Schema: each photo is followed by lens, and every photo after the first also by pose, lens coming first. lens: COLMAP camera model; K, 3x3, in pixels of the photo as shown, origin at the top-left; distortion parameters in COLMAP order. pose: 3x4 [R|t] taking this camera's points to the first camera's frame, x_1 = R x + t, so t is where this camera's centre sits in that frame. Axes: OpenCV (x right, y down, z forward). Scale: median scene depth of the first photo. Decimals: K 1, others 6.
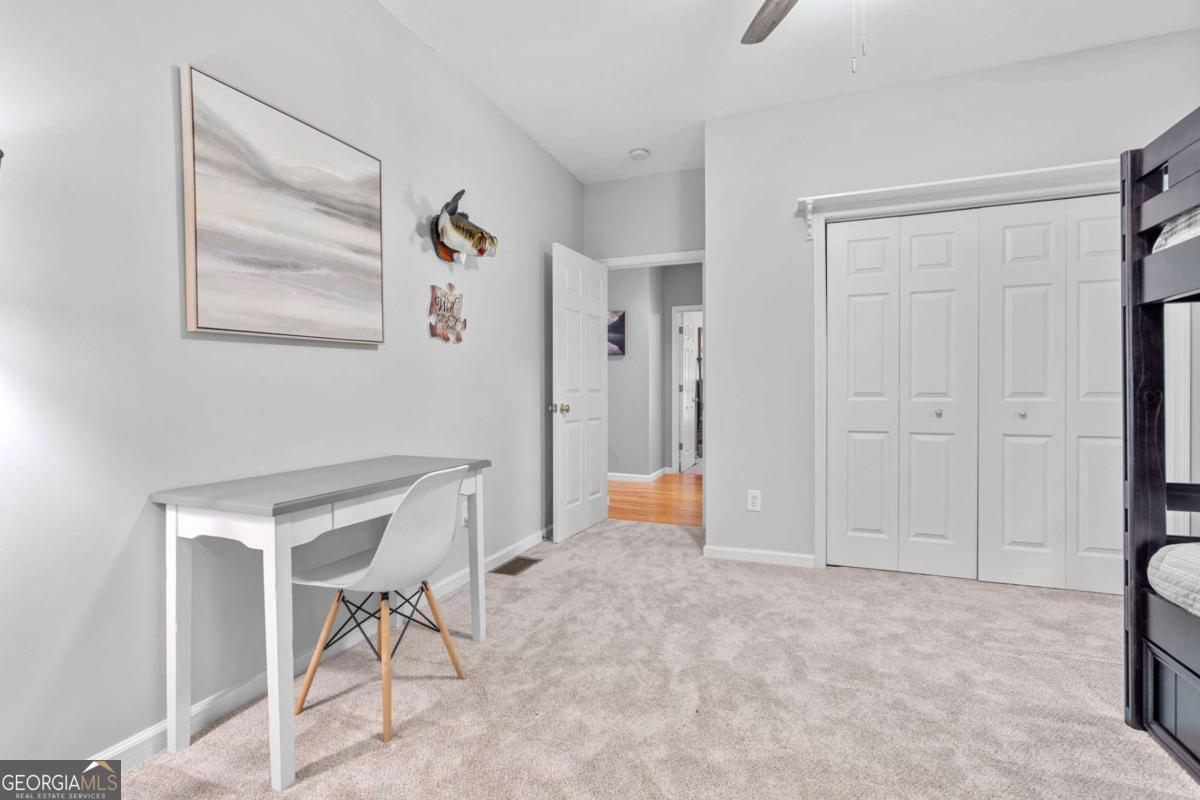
lens RADIAL K [[543.1, 0, 600.0], [0, 543.1, 400.0], [0, 0, 1]] dist [-0.004561, -0.000283]
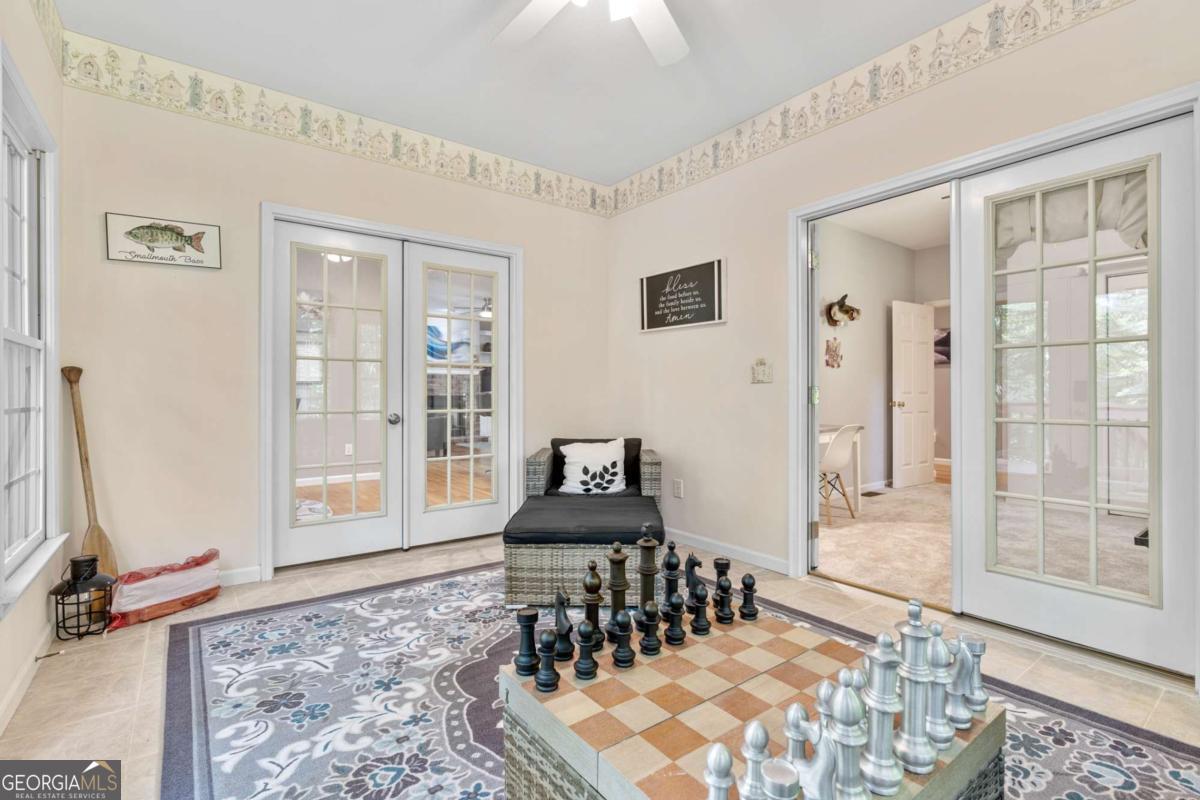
lens RADIAL K [[543.1, 0, 600.0], [0, 543.1, 400.0], [0, 0, 1]] dist [-0.004561, -0.000283]
pose [[0.854572, -0.000028, -0.519333, 0.008412], [-0.002156, 0.999991, -0.003602, 0.013701], [0.519328, 0.004198, 0.854564, -1.016791]]
